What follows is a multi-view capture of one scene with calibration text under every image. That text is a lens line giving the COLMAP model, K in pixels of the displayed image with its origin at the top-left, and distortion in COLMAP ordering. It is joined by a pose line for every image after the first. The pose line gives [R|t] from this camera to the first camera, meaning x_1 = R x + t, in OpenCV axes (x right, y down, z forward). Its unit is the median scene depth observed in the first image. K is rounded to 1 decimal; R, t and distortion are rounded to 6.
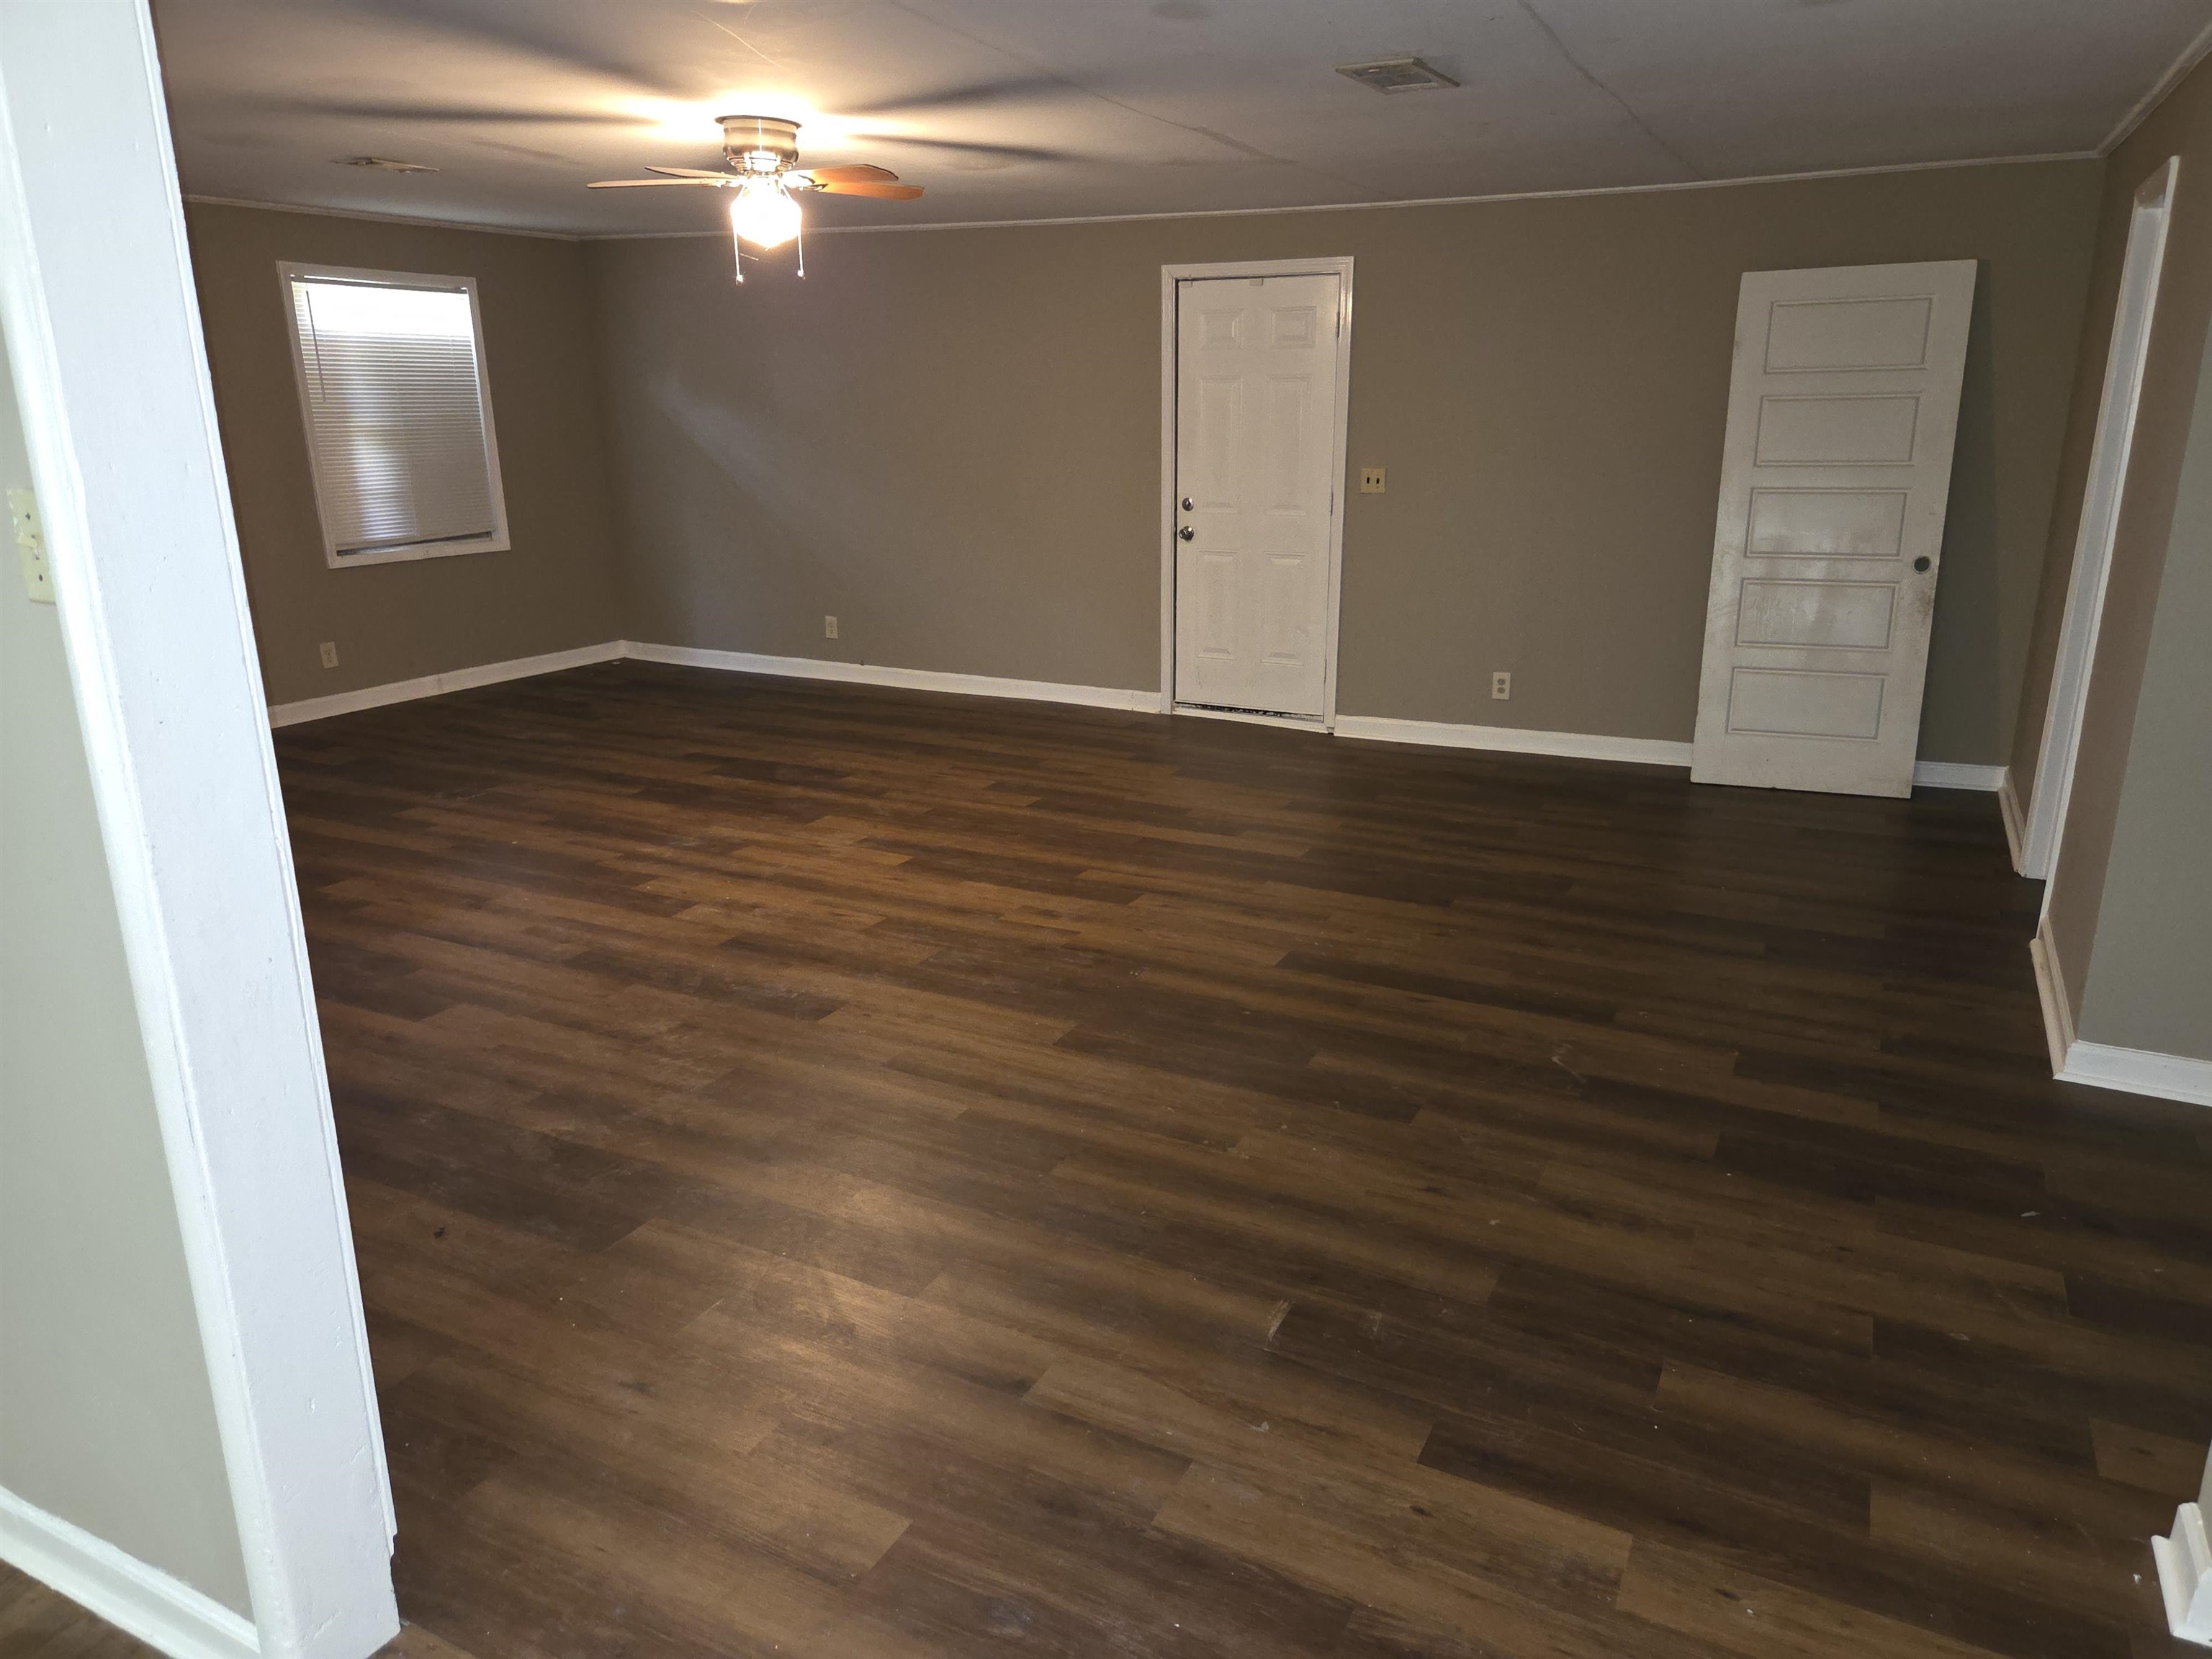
lens RADIAL K [[1490.9, 0, 1117.5], [0, 1490.9, 828.8], [0, 0, 1]] dist [0.068714, -0.057412]
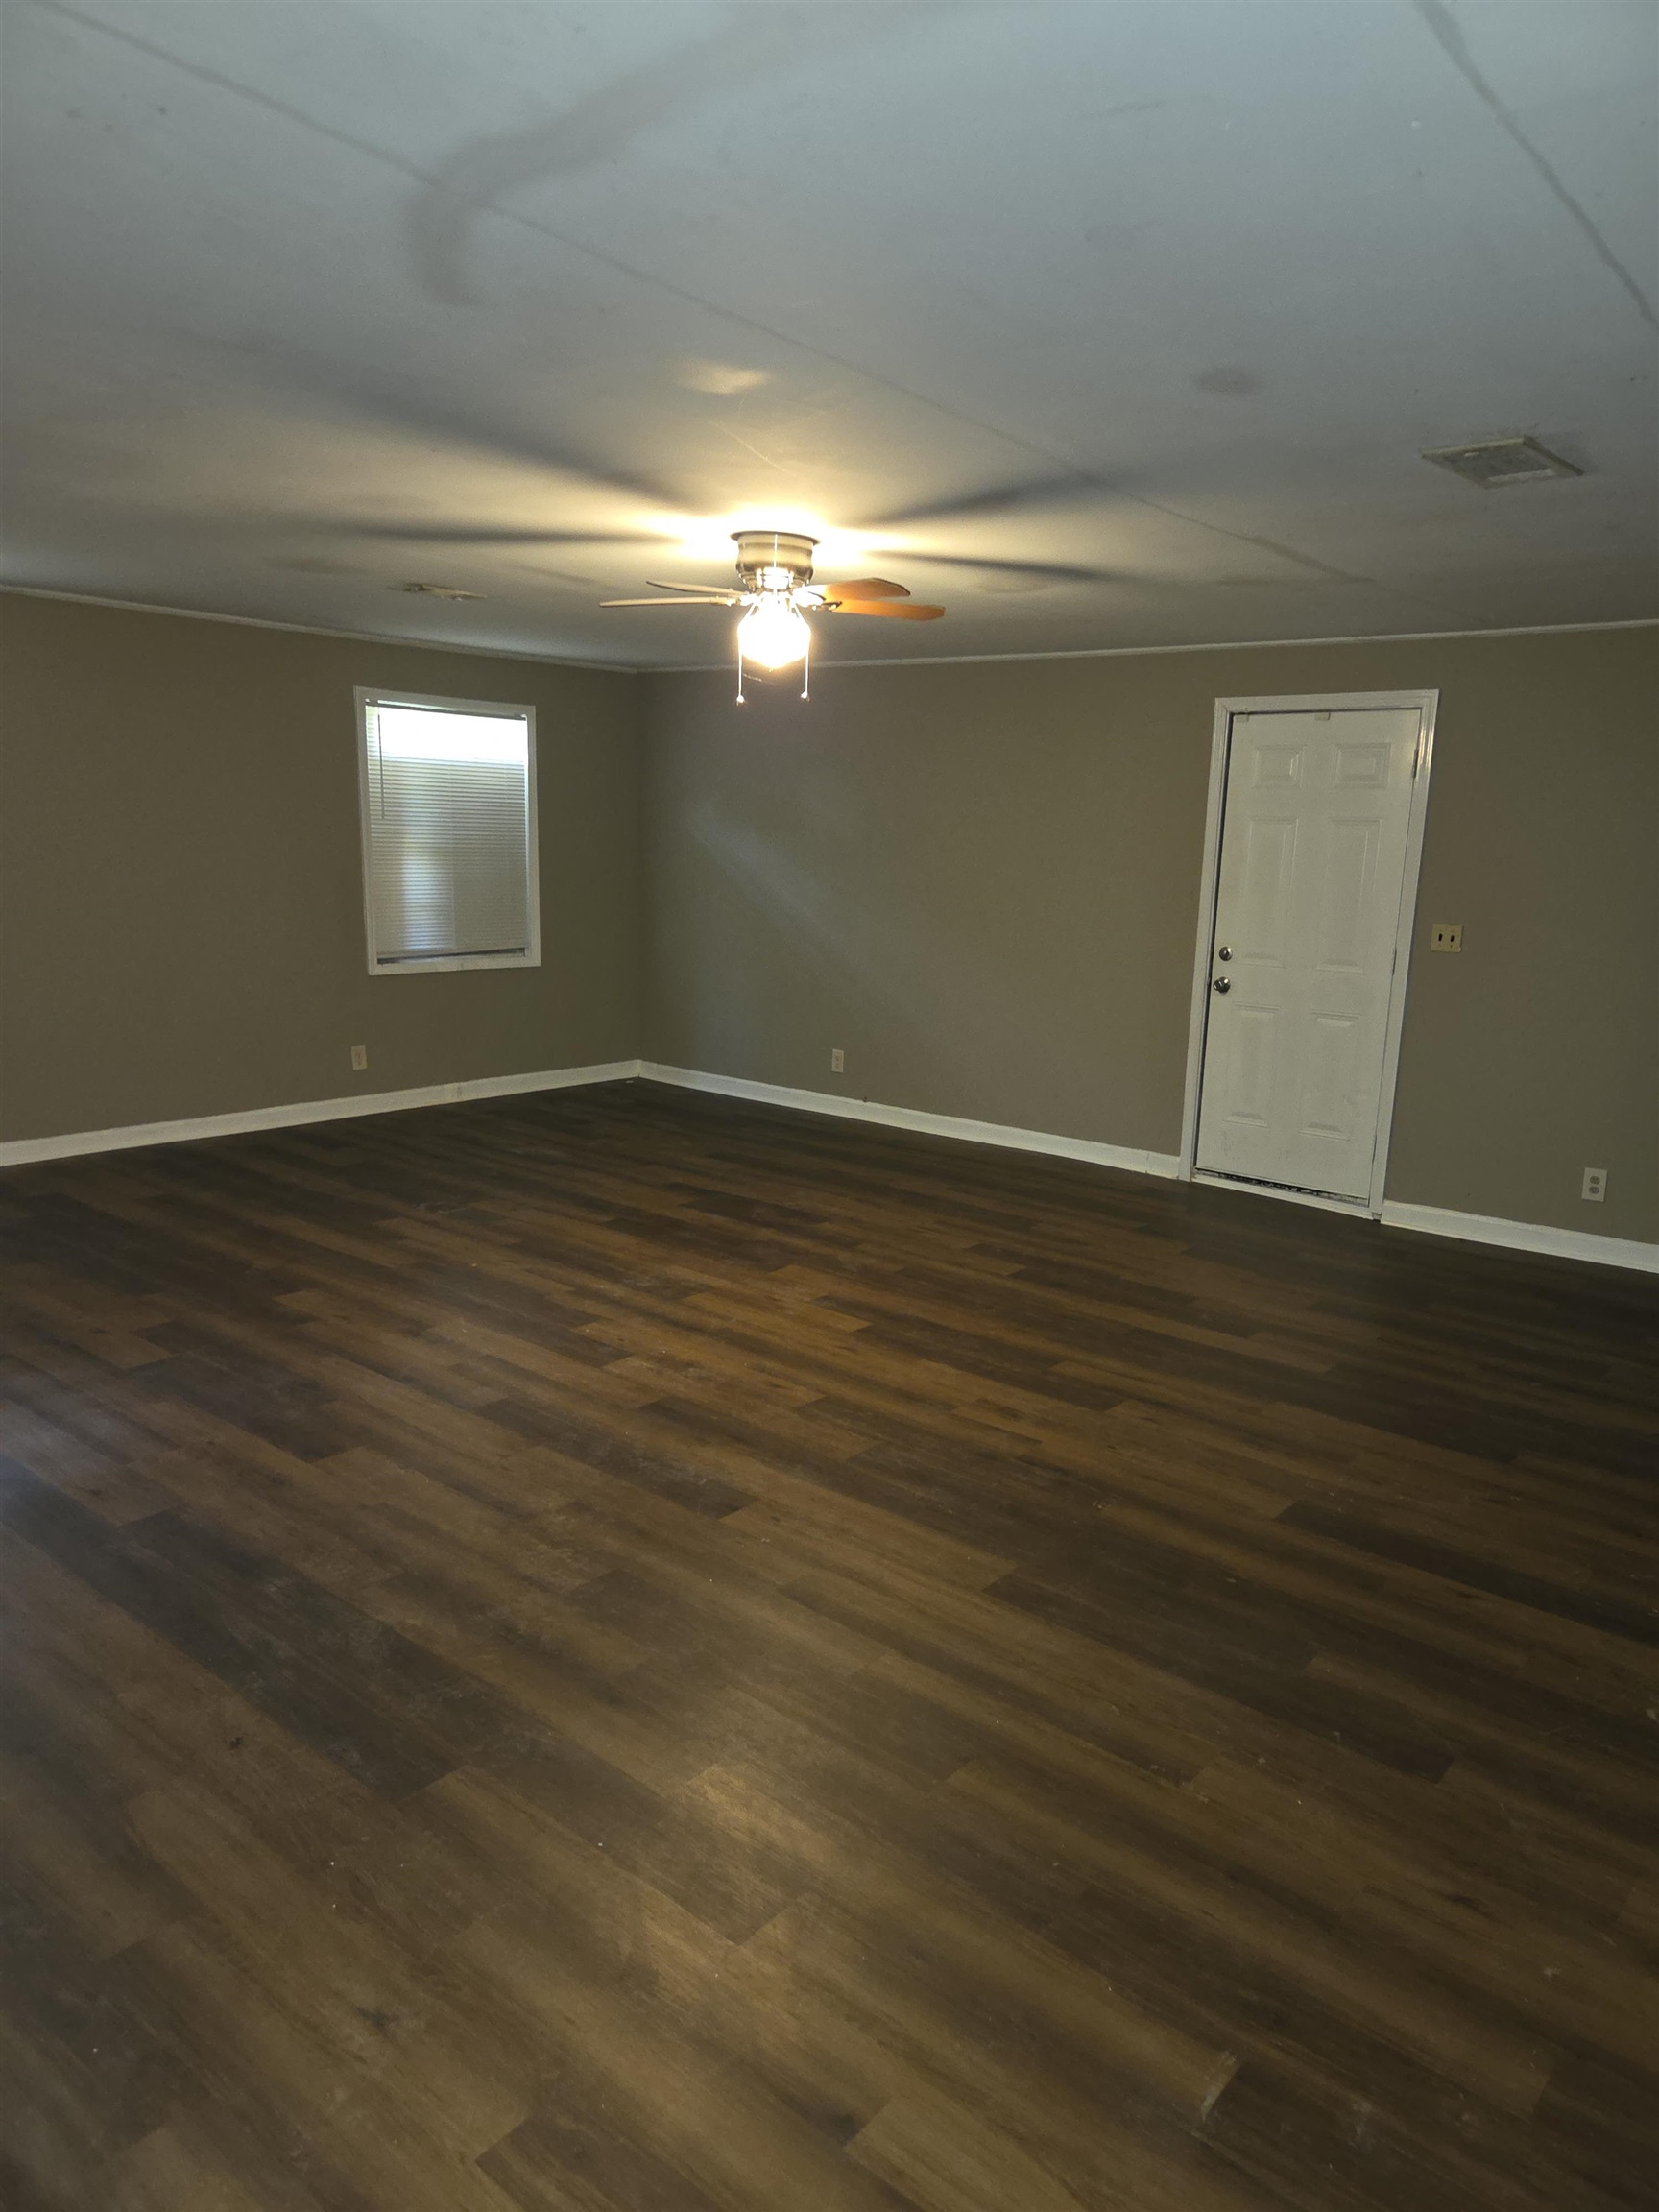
lens RADIAL K [[1490.9, 0, 834.0], [0, 1490.9, 1129.2], [0, 0, 1]] dist [0.068714, -0.057412]
pose [[0.974048, 0.076599, -0.212988, 0.024629], [-0.094910, 0.992495, -0.077103, -0.027031], [0.205484, 0.095317, 0.974008, 0.109386]]
